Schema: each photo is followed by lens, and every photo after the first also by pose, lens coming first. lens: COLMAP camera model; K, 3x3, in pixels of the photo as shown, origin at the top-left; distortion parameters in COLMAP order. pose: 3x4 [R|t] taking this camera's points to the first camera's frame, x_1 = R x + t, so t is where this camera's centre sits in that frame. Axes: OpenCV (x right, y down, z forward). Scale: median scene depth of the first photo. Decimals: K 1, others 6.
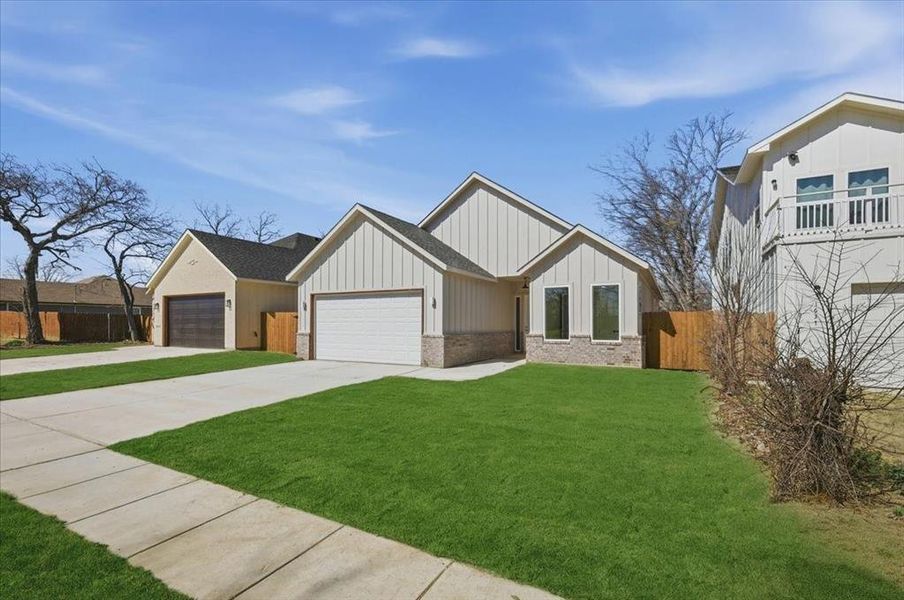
lens RADIAL K [[408.3, 0, 451.1], [0, 408.3, 319.4], [0, 0, 1]] dist [0.001562, 0.000209]
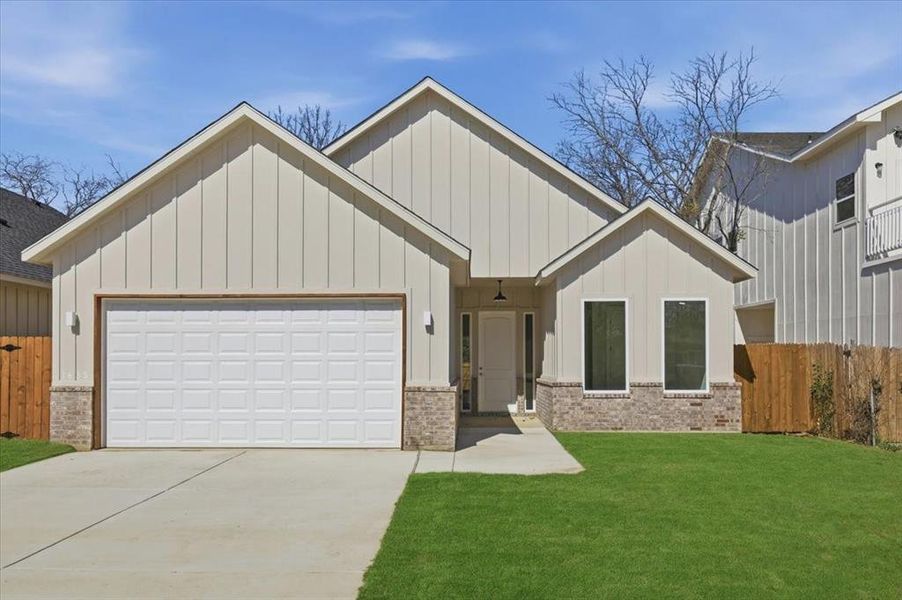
lens RADIAL K [[729.6, 0, 453.8], [0, 729.6, 352.9], [0, 0, 1]] dist [0.006665, -0.003920]
pose [[0.891481, 0.004465, 0.453037, -0.419734], [-0.003103, 0.999988, -0.003749, -0.000122], [-0.453048, 0.001936, 0.891484, 0.177954]]
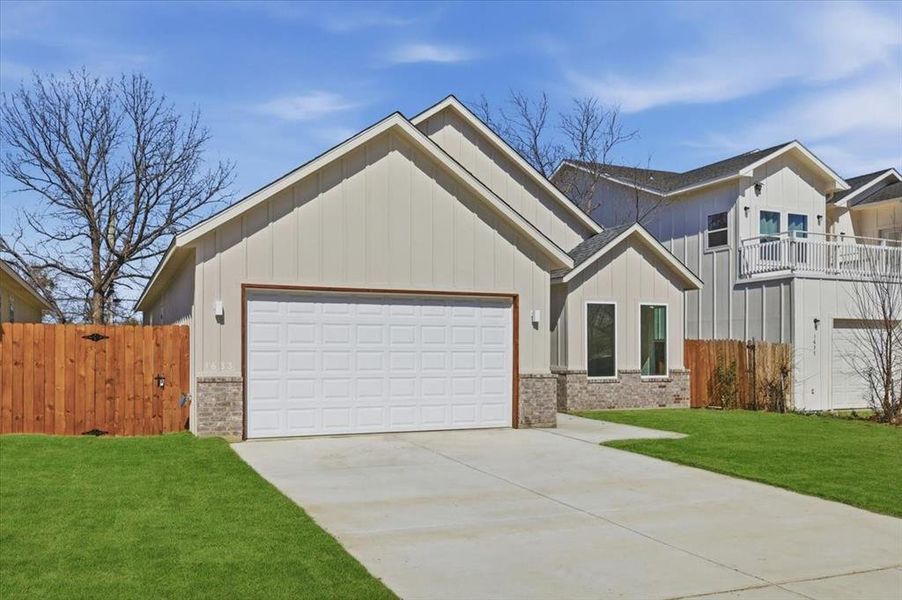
lens RADIAL K [[752.8, 0, 447.2], [0, 752.8, 350.7], [0, 0, 1]] dist [0.002722, -0.000754]
pose [[0.615584, 0.003924, 0.788062, -0.975695], [-0.006571, 0.999978, 0.000154, 0.005411], [-0.788044, -0.005273, 0.615596, 0.419529]]
